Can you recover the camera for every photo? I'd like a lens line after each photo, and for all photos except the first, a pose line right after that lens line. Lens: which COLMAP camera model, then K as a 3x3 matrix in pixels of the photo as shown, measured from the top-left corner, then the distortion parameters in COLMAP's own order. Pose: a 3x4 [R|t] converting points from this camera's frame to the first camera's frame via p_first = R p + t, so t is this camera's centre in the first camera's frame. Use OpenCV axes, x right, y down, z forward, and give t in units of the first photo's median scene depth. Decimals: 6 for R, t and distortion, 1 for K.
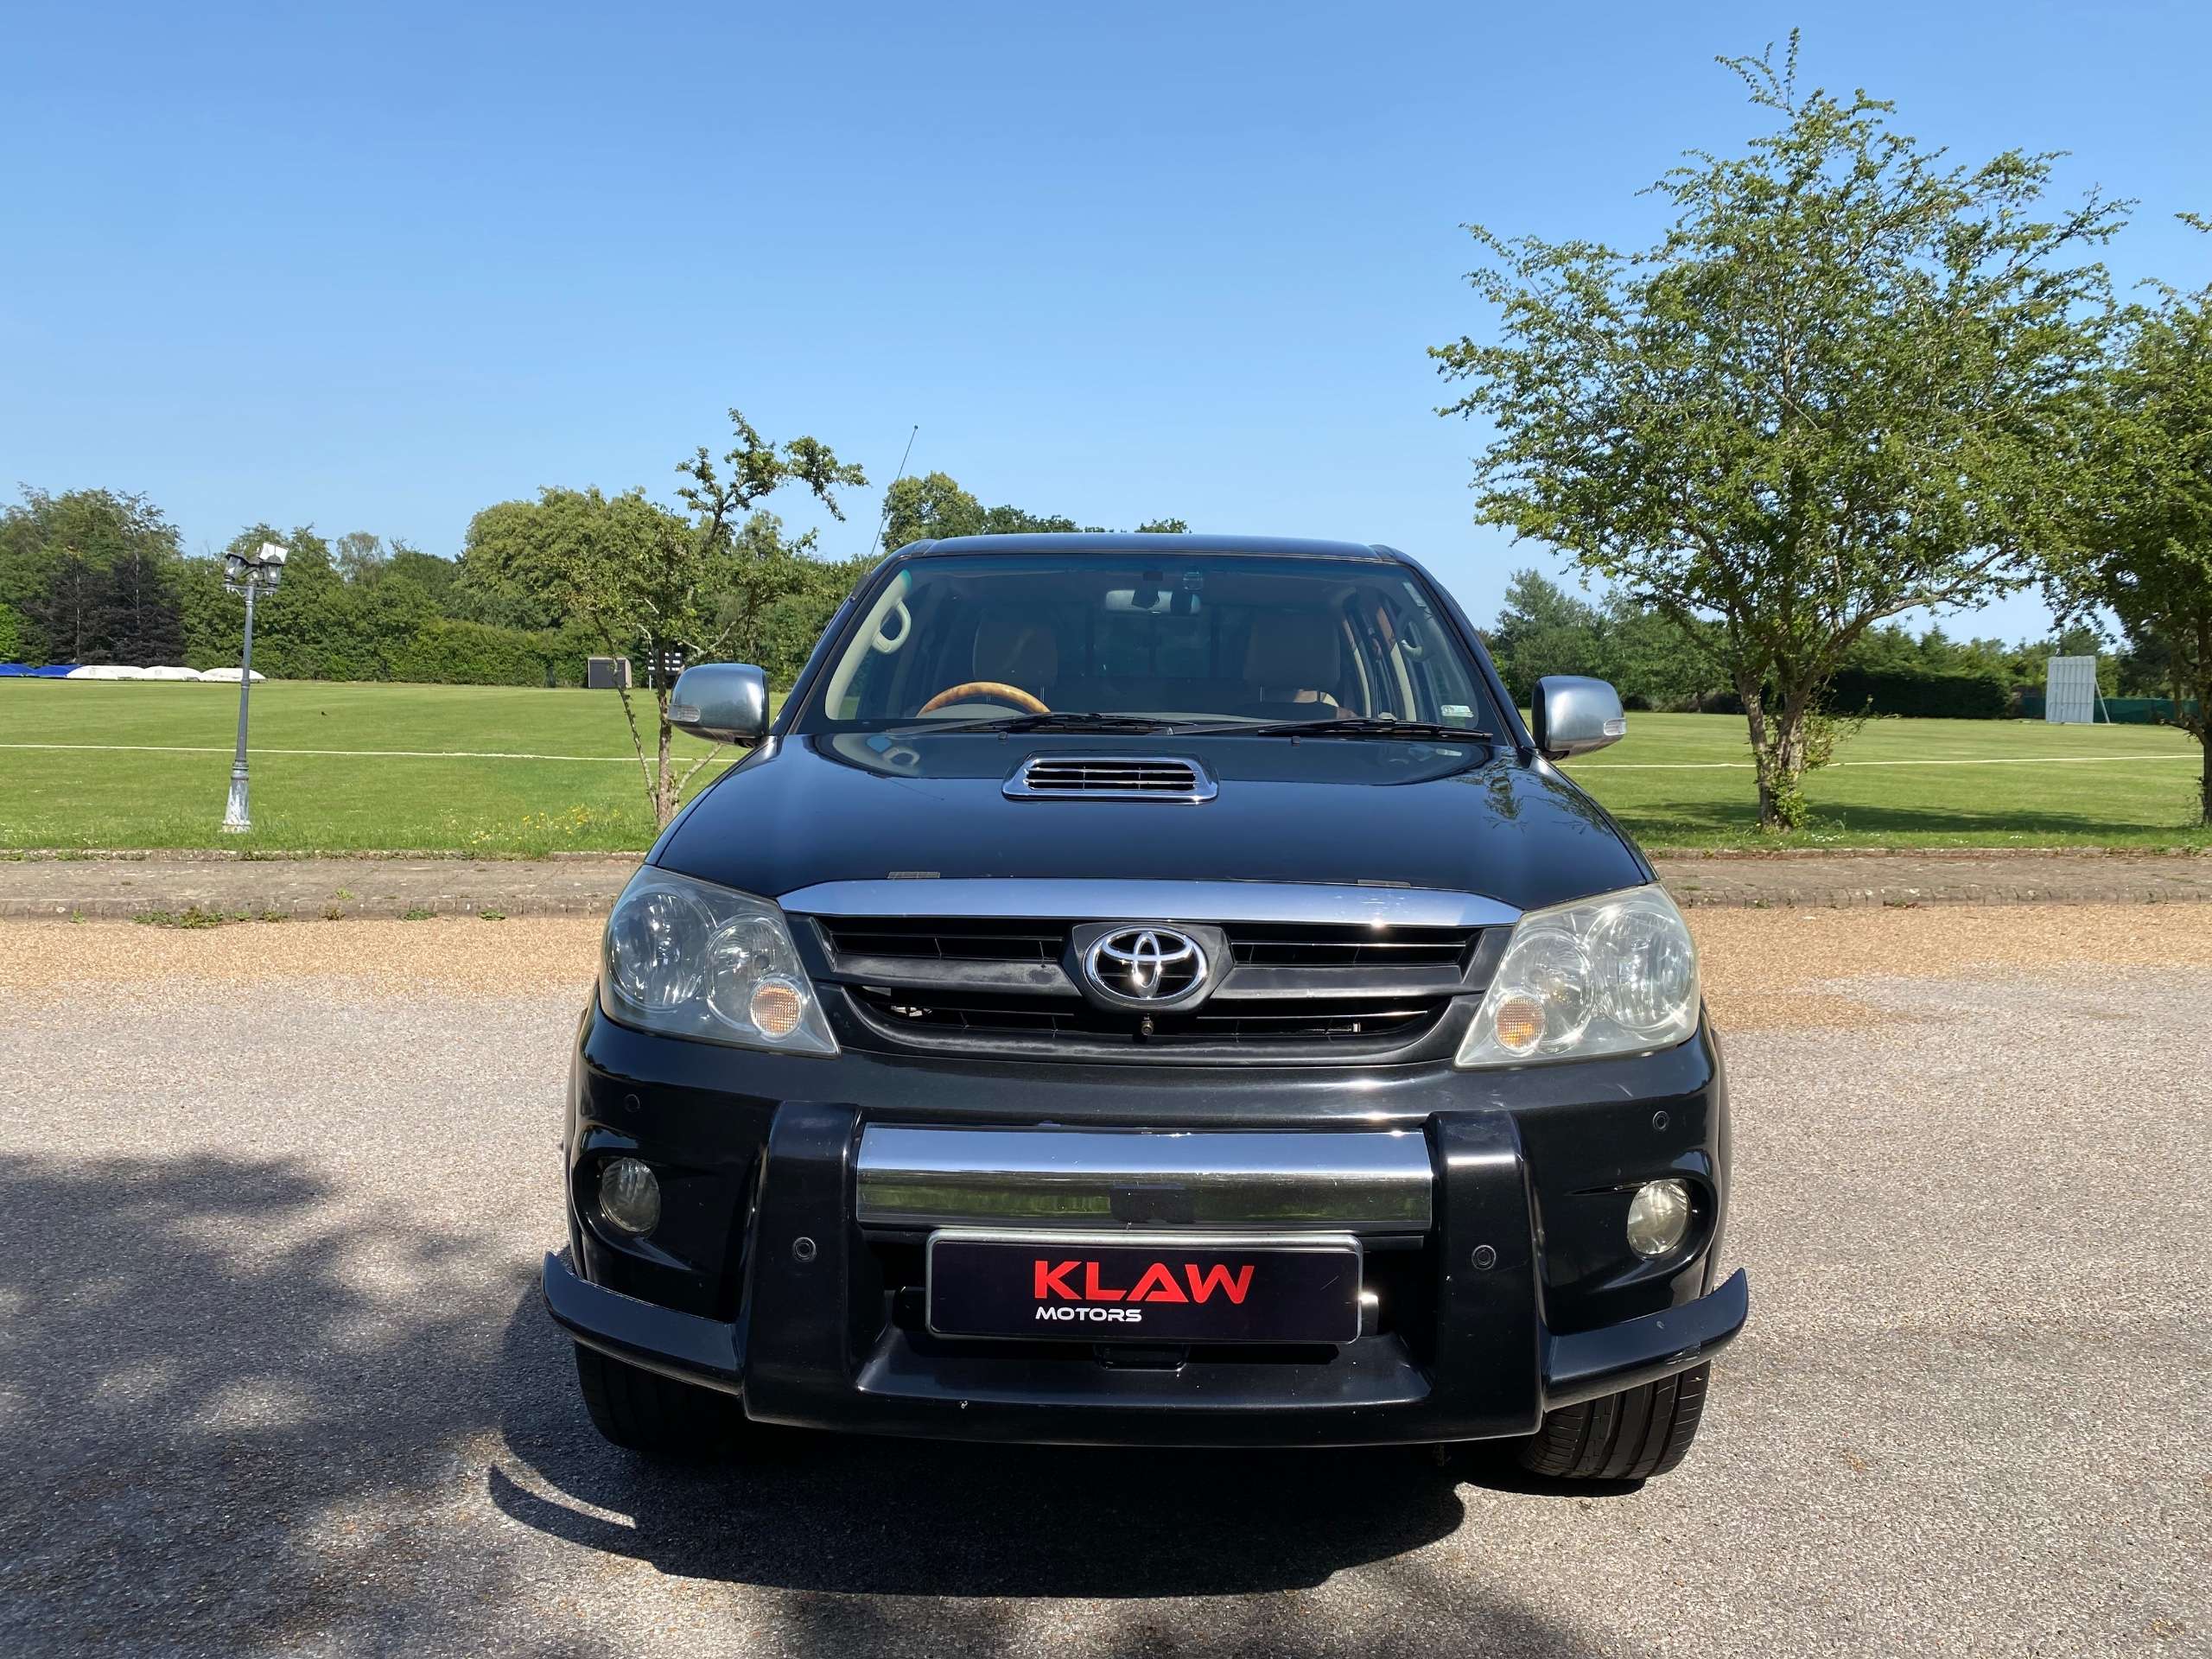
lens RADIAL K [[1691.6, 0, 1118.5], [0, 1691.6, 810.2], [0, 0, 1]] dist [0.019943, -0.013426]
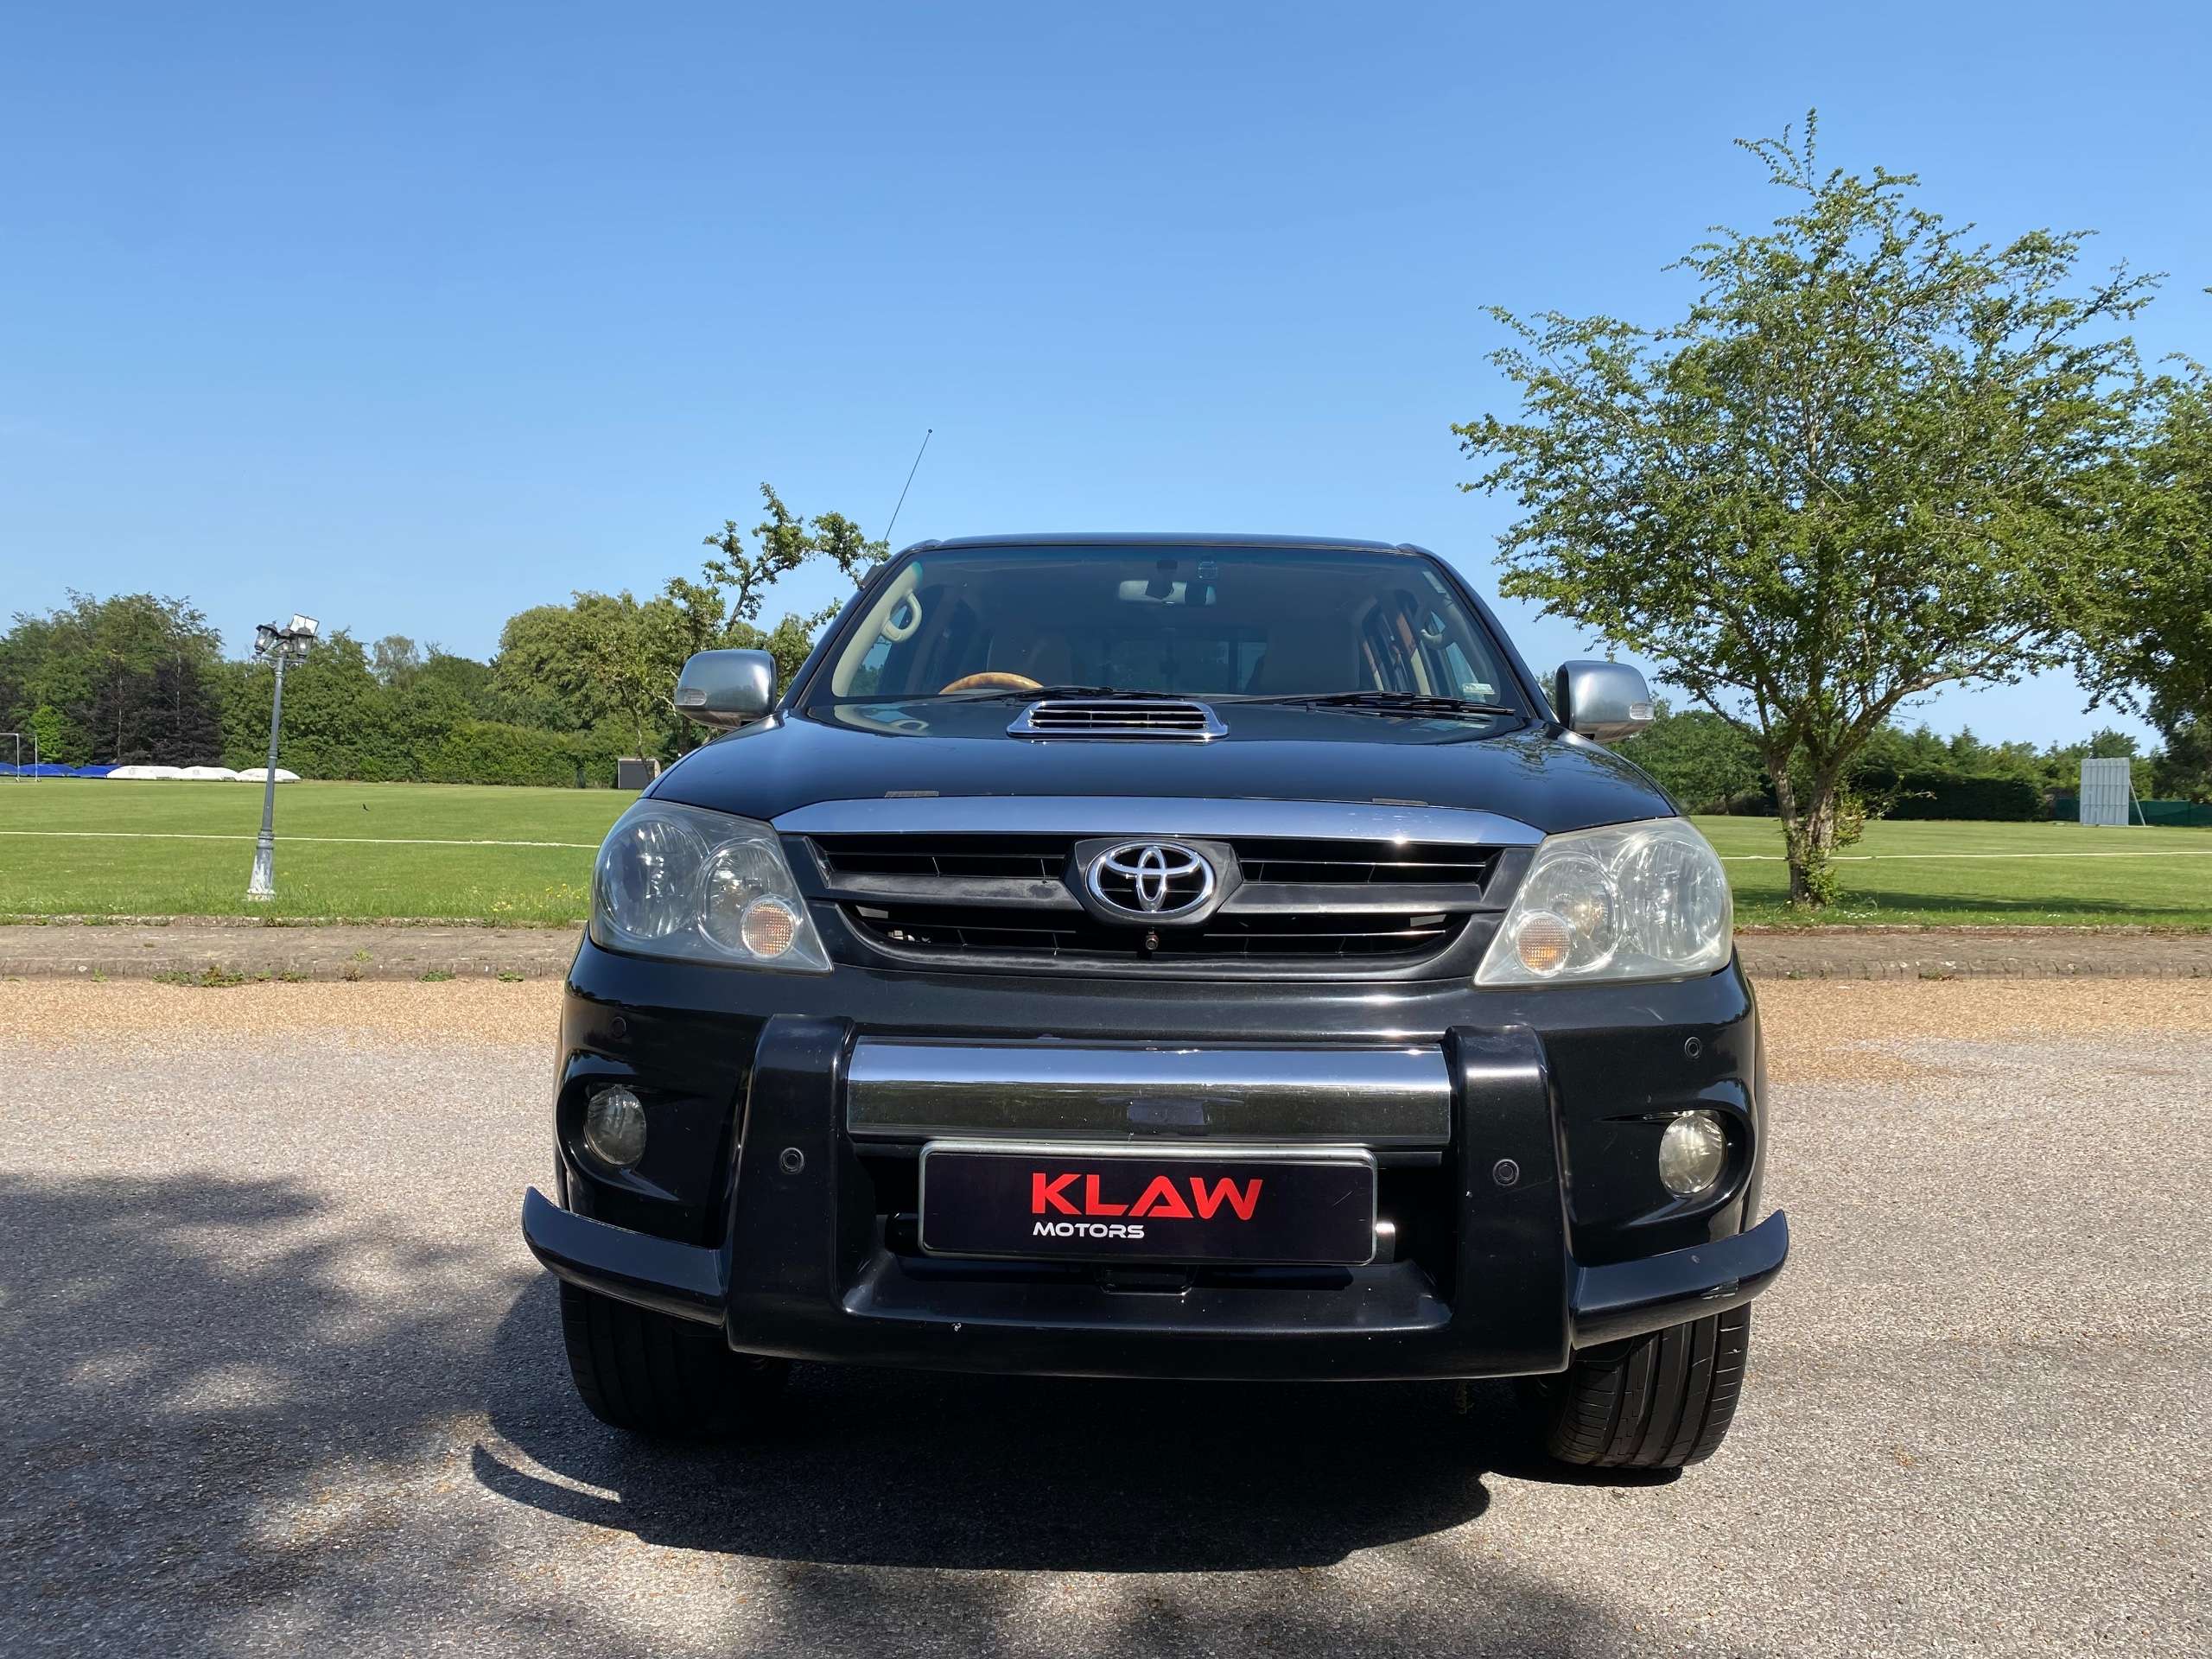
lens RADIAL K [[1691.6, 0, 1110.0], [0, 1691.6, 838.4], [0, 0, 1]] dist [0.019943, -0.013426]
pose [[0.999803, 0.002196, -0.019747, 0.005666], [-0.003065, 0.999023, -0.044082, 0.053813], [0.019631, 0.044134, 0.998833, 0.019227]]
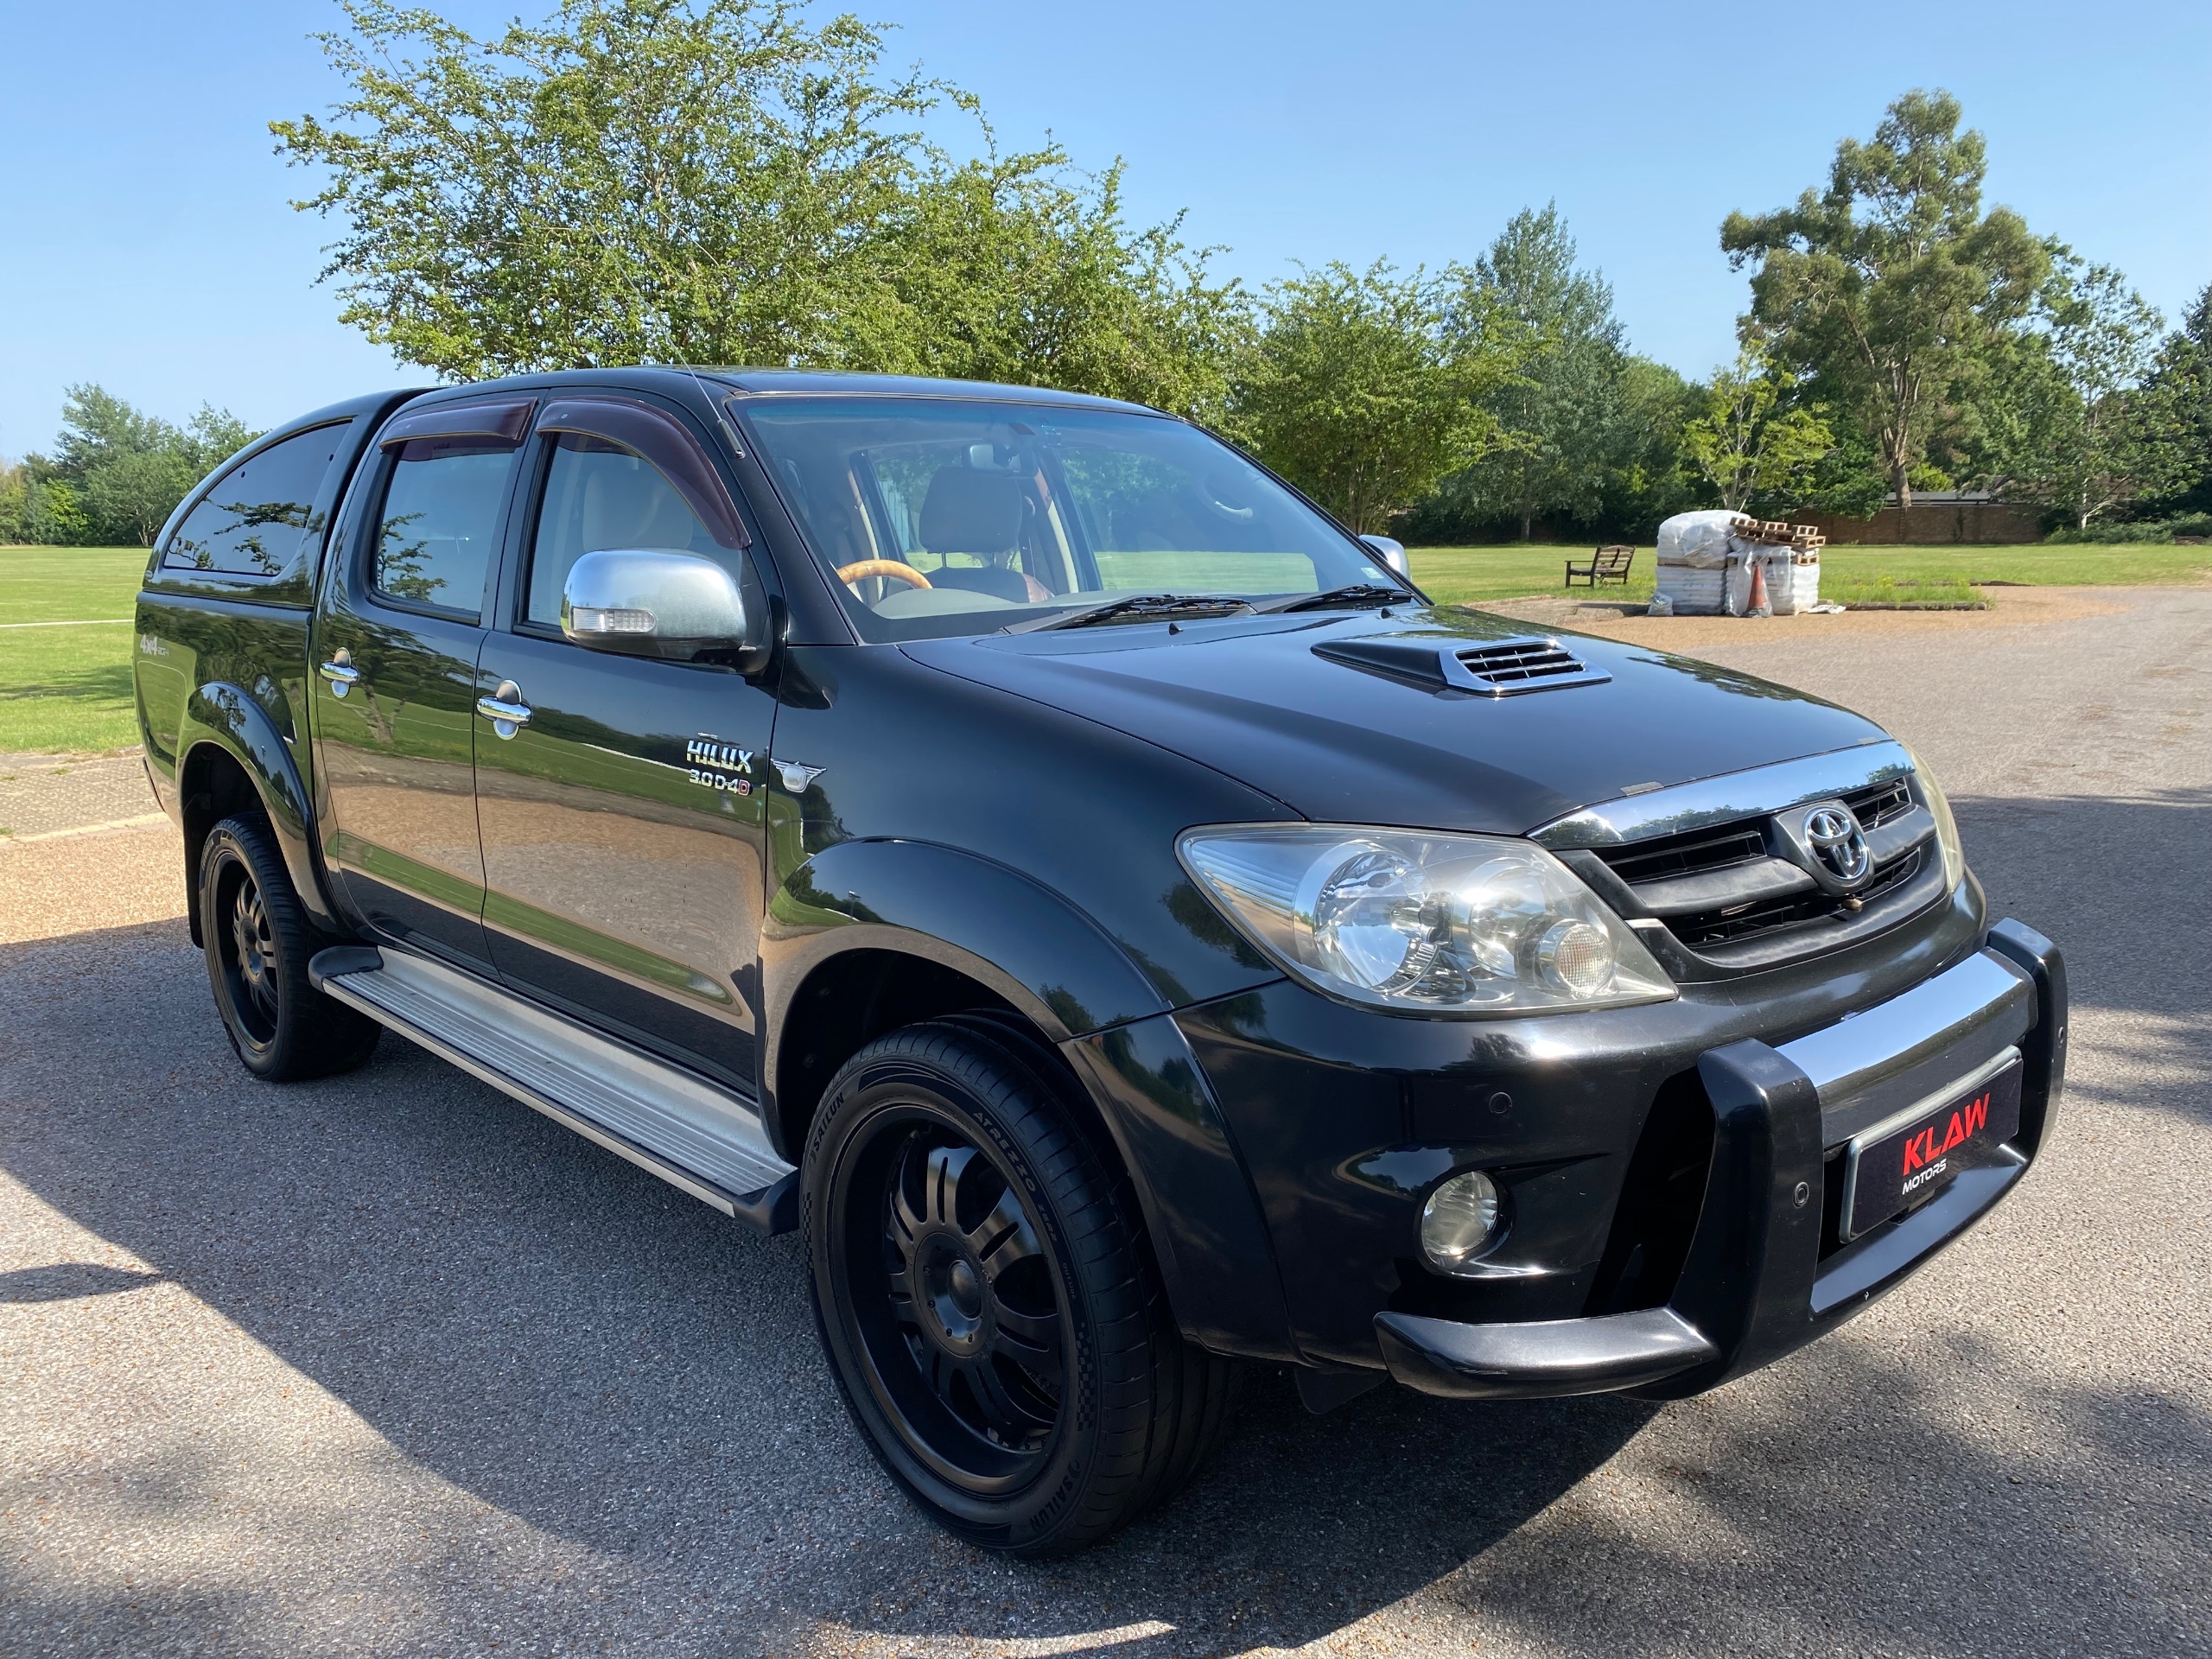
lens RADIAL K [[1691.6, 0, 1106.8], [0, 1691.6, 845.0], [0, 0, 1]] dist [0.019943, -0.013426]
pose [[0.719130, -0.149098, 0.678692, -0.483251], [0.068020, 0.987123, 0.144783, -0.041956], [-0.691539, -0.057953, 0.720011, 0.272237]]
